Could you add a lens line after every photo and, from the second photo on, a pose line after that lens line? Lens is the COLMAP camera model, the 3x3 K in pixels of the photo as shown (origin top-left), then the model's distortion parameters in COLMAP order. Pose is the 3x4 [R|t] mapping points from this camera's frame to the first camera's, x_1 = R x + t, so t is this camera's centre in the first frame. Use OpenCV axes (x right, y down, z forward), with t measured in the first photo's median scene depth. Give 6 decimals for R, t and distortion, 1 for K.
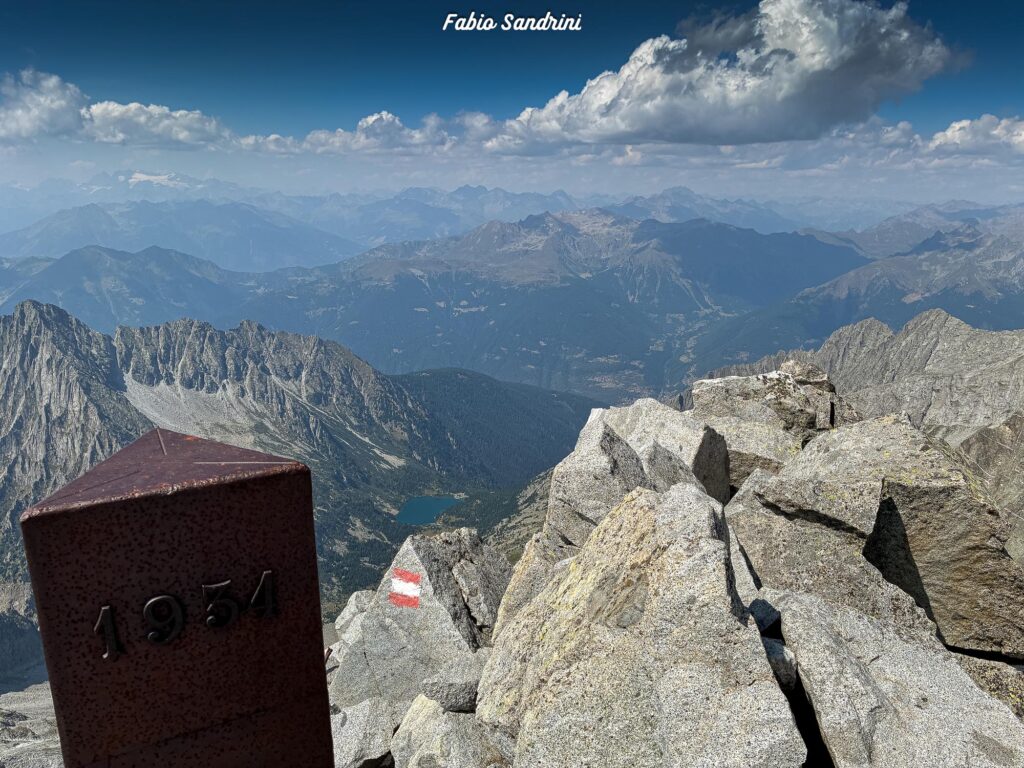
lens RADIAL K [[780.9, 0, 512.0], [0, 780.9, 384.0], [0, 0, 1]] dist [0.009582, -0.014121]
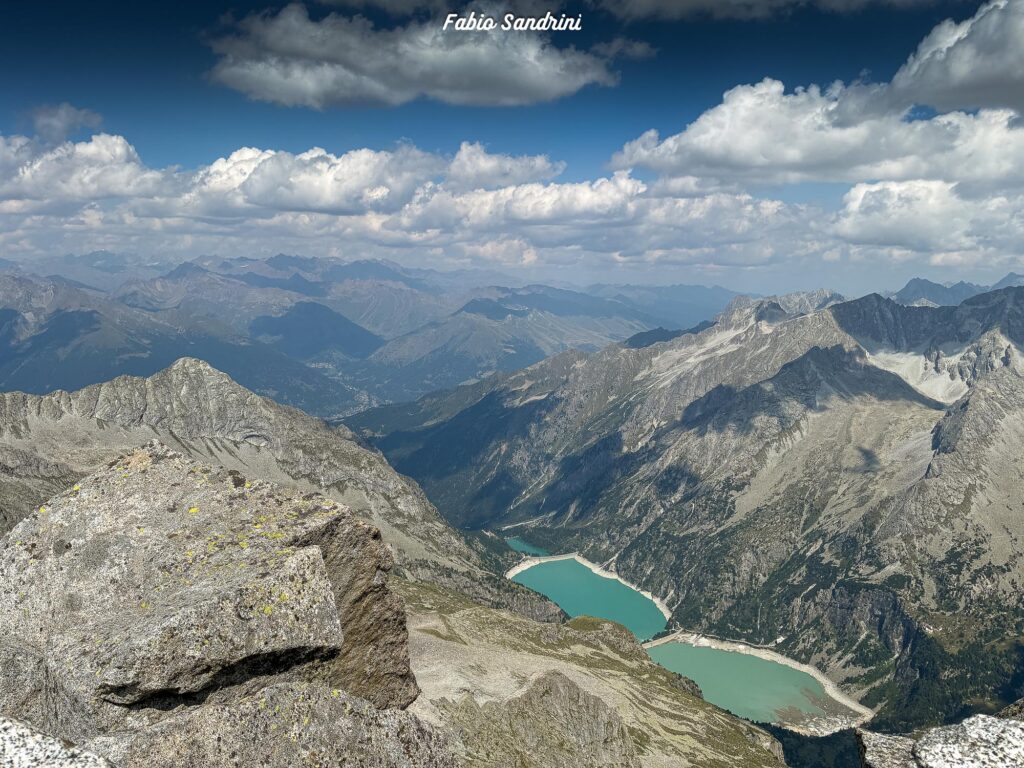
lens RADIAL K [[780.9, 0, 512.0], [0, 780.9, 384.0], [0, 0, 1]] dist [0.009582, -0.014121]
pose [[0.247948, -0.145639, 0.957764, 0.007098], [0.215415, 0.972173, 0.092063, -0.003208], [-0.944520, 0.183490, 0.272421, 0.790351]]
